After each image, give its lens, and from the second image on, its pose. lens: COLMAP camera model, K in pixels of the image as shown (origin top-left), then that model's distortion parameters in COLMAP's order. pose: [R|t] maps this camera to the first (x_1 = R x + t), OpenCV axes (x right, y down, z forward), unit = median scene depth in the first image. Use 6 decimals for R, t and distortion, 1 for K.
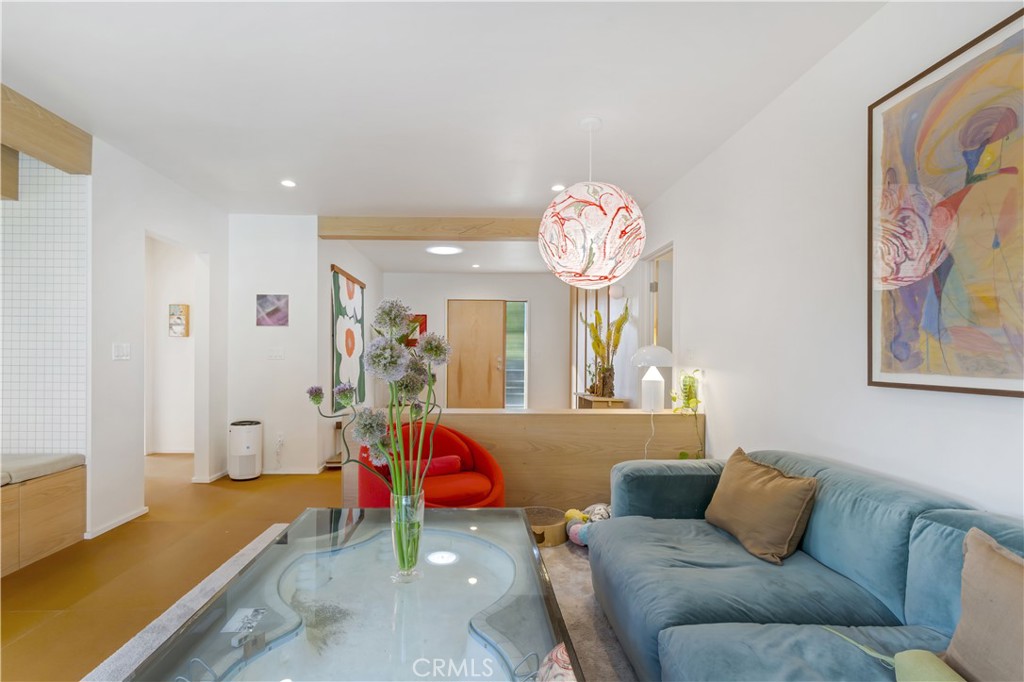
lens RADIAL K [[503.7, 0, 491.3], [0, 503.7, 354.5], [0, 0, 1]] dist [-0.002233, 0.000234]
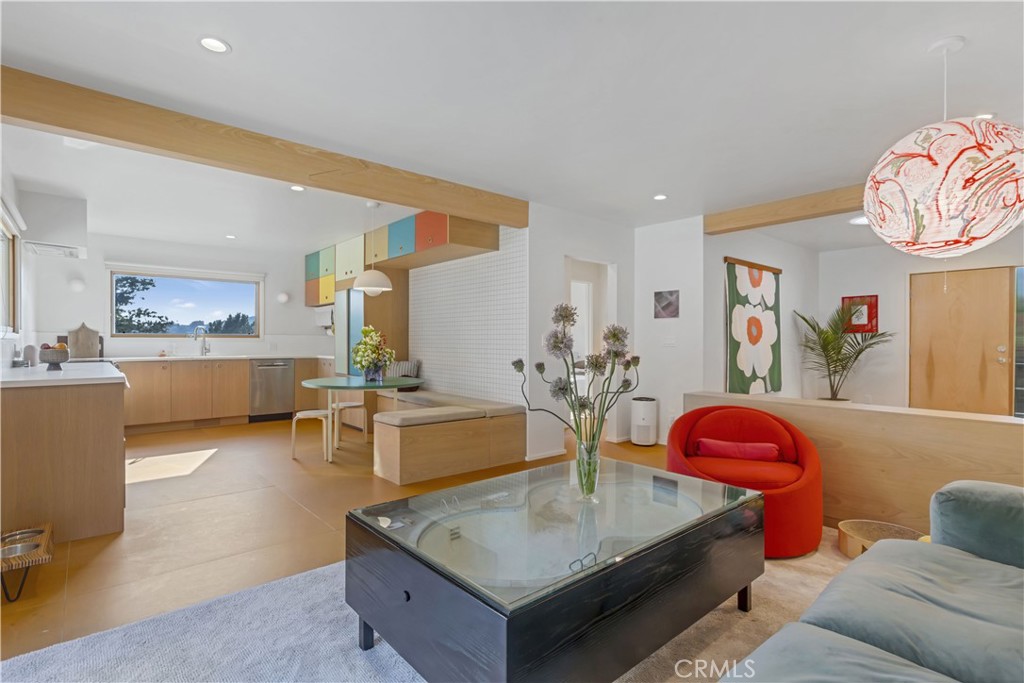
lens RADIAL K [[496.7, 0, 498.2], [0, 496.7, 342.3], [0, 0, 1]] dist [-0.001852, 0.000545]
pose [[0.617455, -0.002747, -0.786601, 0.365630], [0.001708, 0.999996, -0.002151, 0.002410], [0.786604, -0.000016, 0.617458, -0.022230]]
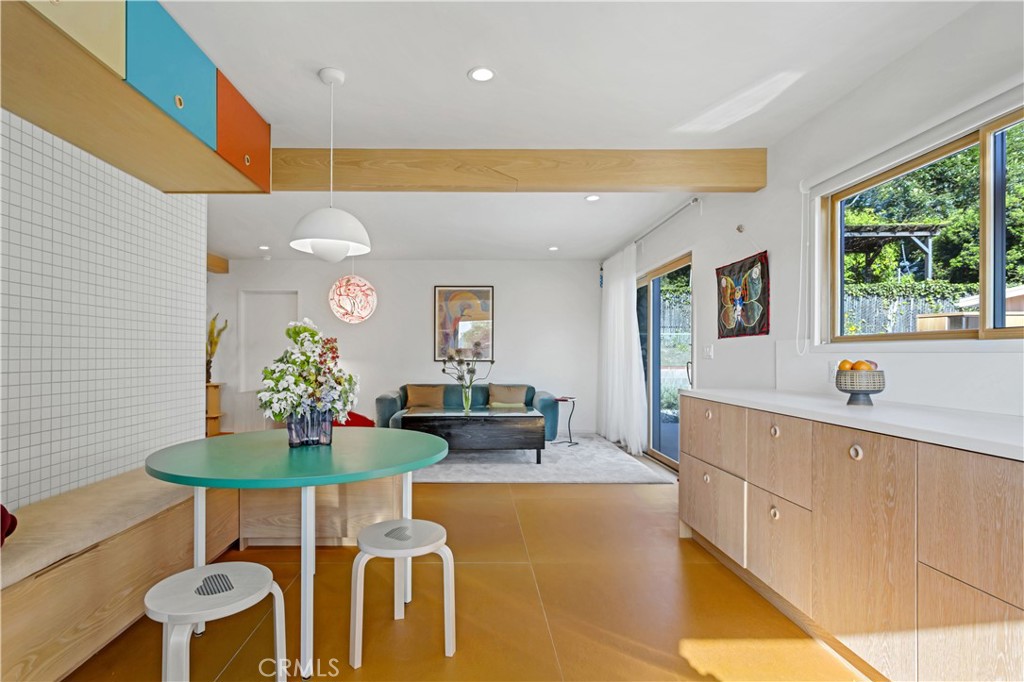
lens RADIAL K [[508.1, 0, 474.1], [0, 508.1, 352.7], [0, 0, 1]] dist [0.000810, 0.000195]
pose [[0.027203, -0.002687, 0.999626, -1.954211], [-0.003404, 0.999990, 0.002780, -0.009741], [-0.999624, -0.003478, 0.027194, 0.402047]]
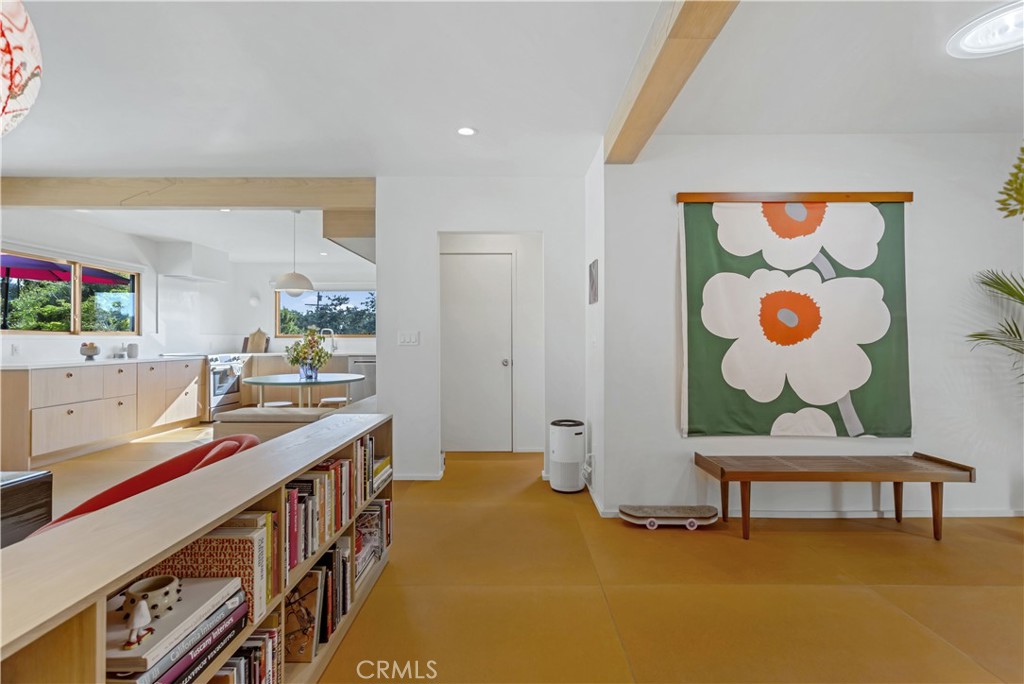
lens RADIAL K [[500.4, 0, 512.2], [0, 500.4, 337.7], [0, 0, 1]] dist [0.000416, 0.000437]
pose [[-0.032788, -0.011273, -0.999399, 0.534622], [0.002588, 0.999932, -0.011364, 0.007514], [0.999459, -0.002959, -0.032756, 1.454012]]
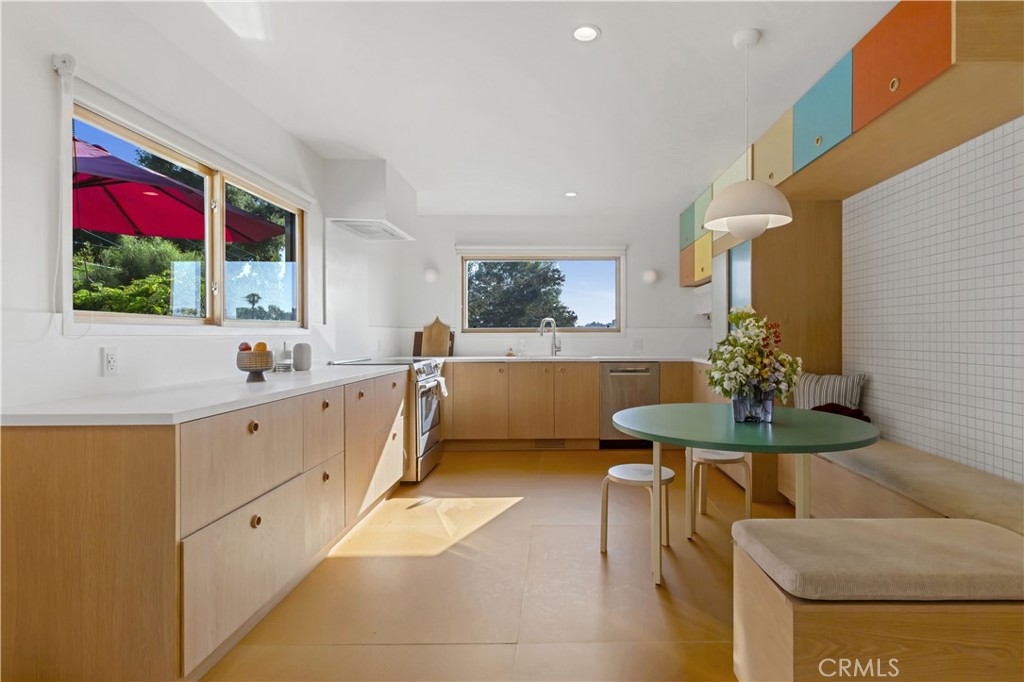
lens RADIAL K [[527.2, 0, 559.5], [0, 527.2, 337.0], [0, 0, 1]] dist [-0.000720, 0.000645]
pose [[-0.020881, -0.003538, -0.999776, -0.364572], [0.002557, 0.999990, -0.003592, -0.004094], [0.999779, -0.002631, -0.020872, 0.389948]]
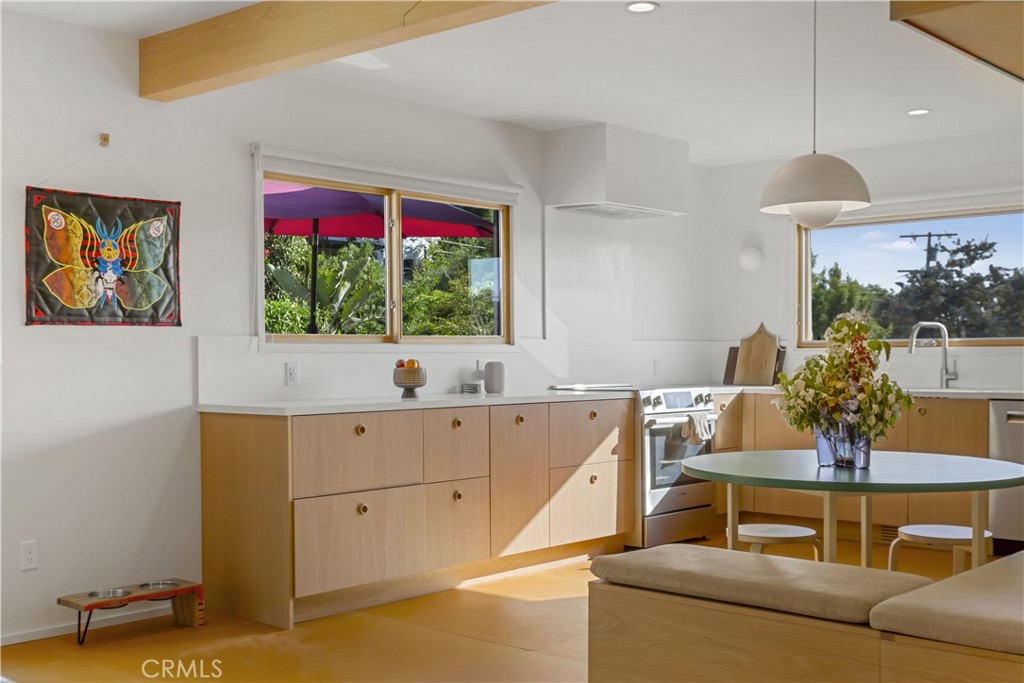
lens RADIAL K [[1169.7, 0, 509.8], [0, 1169.7, 391.1], [0, 0, 1]] dist [-0.010970, -0.012550]
pose [[-0.679811, 0.017825, -0.733171, 0.103286], [-0.000899, 0.999684, 0.025139, 0.003819], [0.733387, 0.017749, -0.679580, 1.329258]]
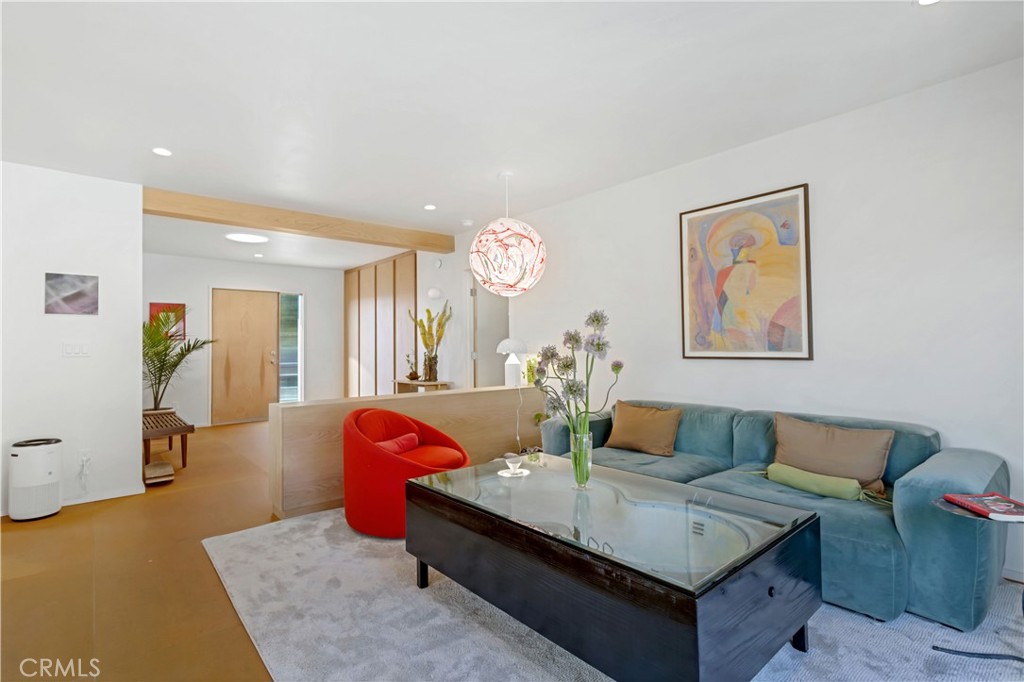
lens RADIAL K [[484.8, 0, 508.4], [0, 484.8, 332.8], [0, 0, 1]] dist [-0.003360, -0.000044]
pose [[0.779651, 0.003650, 0.626204, -0.605685], [0.014084, 0.999628, -0.023361, -0.001655], [-0.626056, 0.027033, 0.779309, -0.012680]]
